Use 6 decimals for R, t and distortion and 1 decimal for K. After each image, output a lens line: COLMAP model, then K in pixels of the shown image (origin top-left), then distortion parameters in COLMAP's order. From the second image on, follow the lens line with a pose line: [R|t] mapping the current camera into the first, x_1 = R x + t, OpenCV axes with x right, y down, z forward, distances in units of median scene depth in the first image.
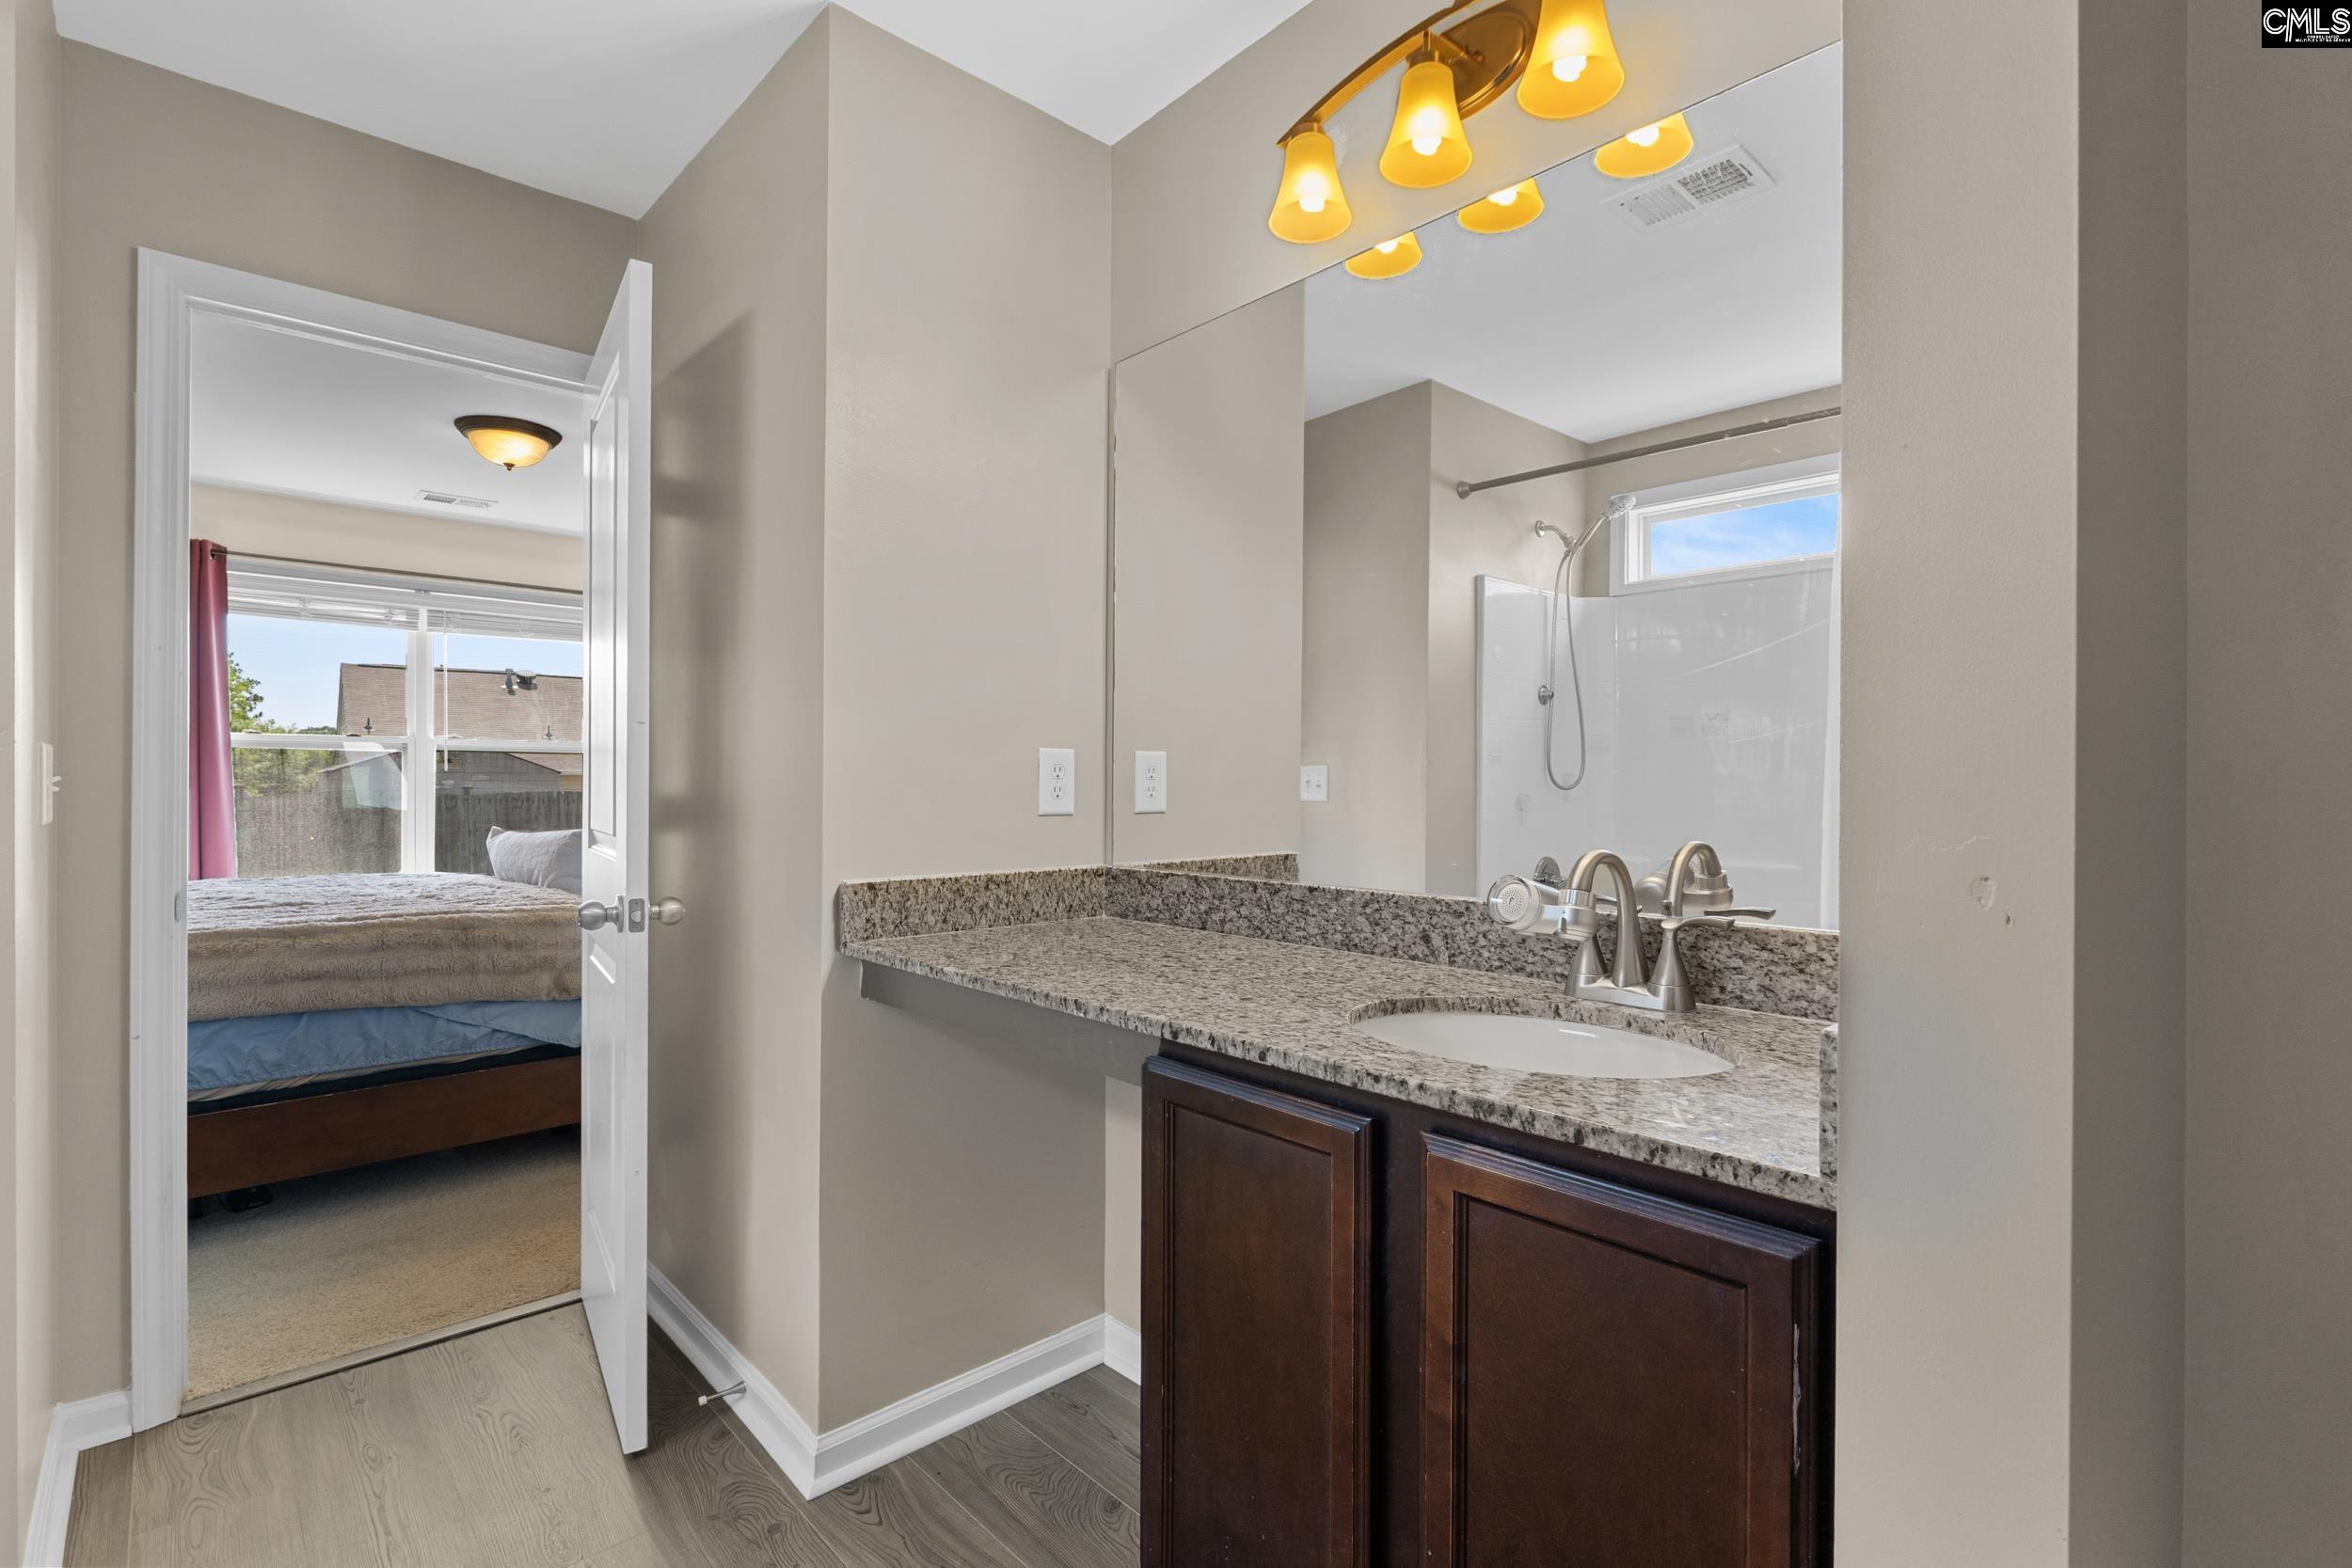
lens RADIAL K [[1080.9, 0, 1178.8], [0, 1080.9, 778.3], [0, 0, 1]] dist [-0.003795, -0.000674]
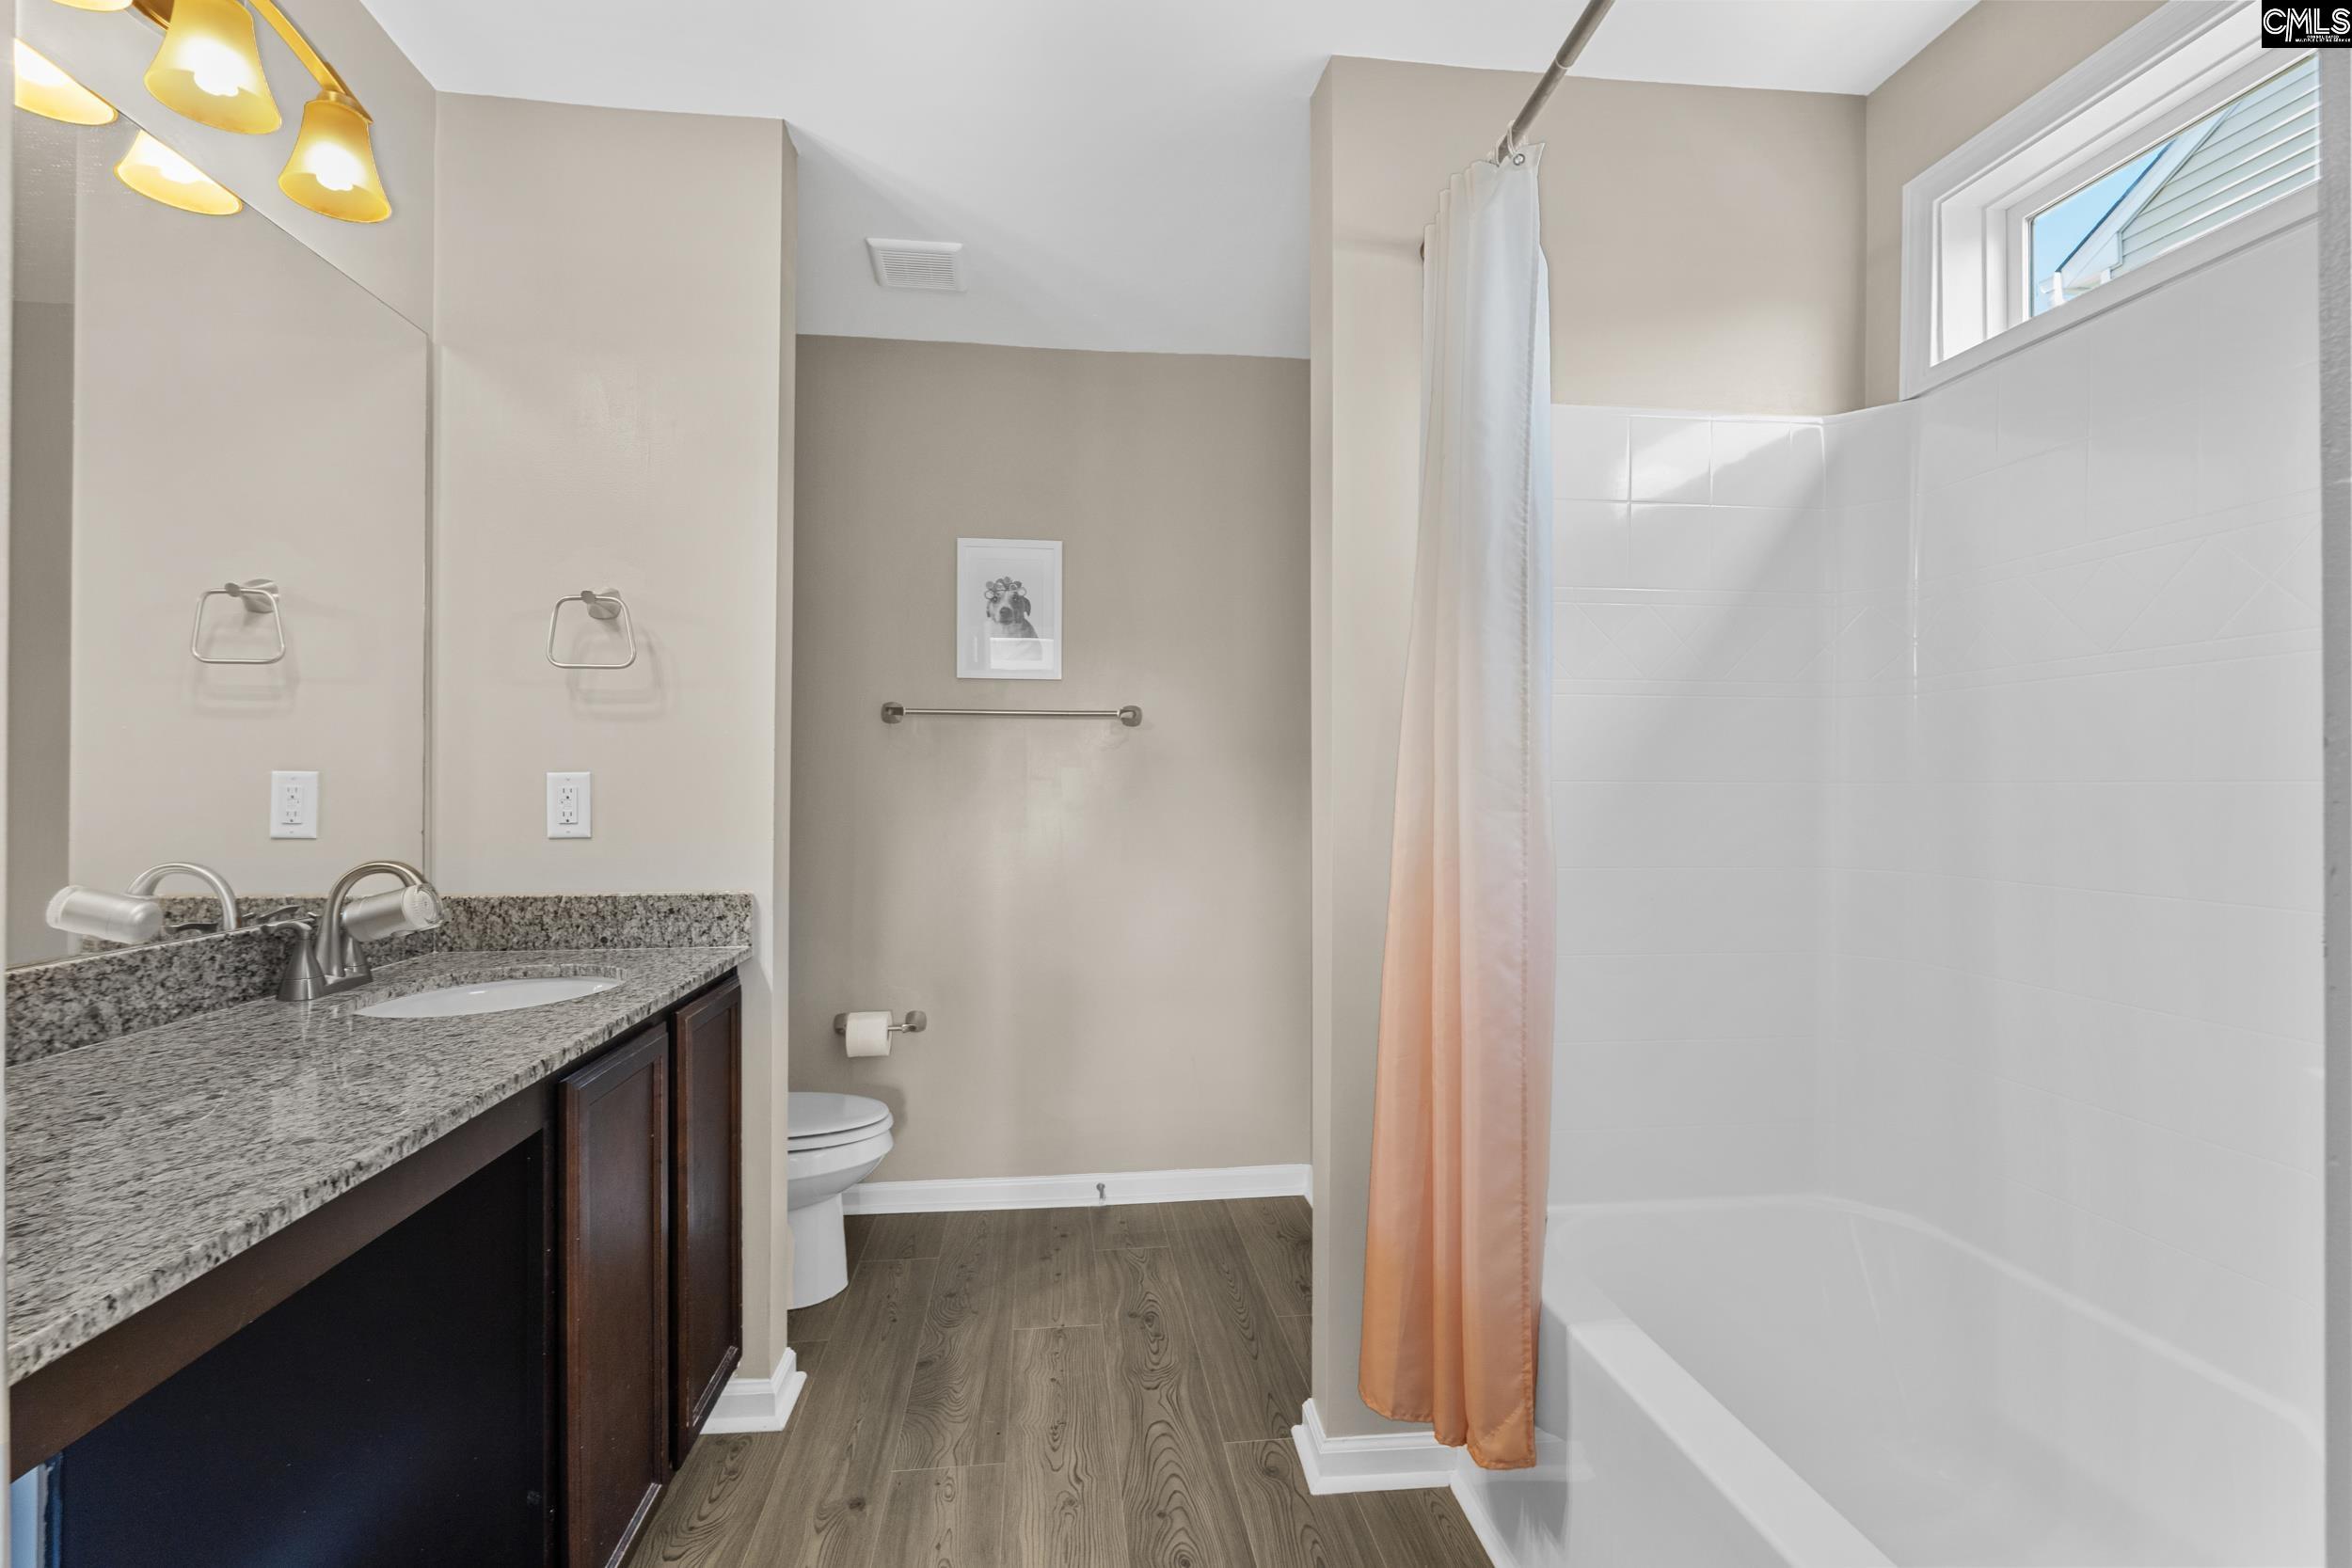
lens RADIAL K [[1080.9, 0, 1174.8], [0, 1080.9, 784.2], [0, 0, 1]] dist [-0.003795, -0.000674]
pose [[-0.808966, -0.001308, 0.587854, -0.836526], [-0.003587, 0.999990, -0.002711, -0.016962], [-0.587844, -0.004302, -0.808963, 1.140126]]
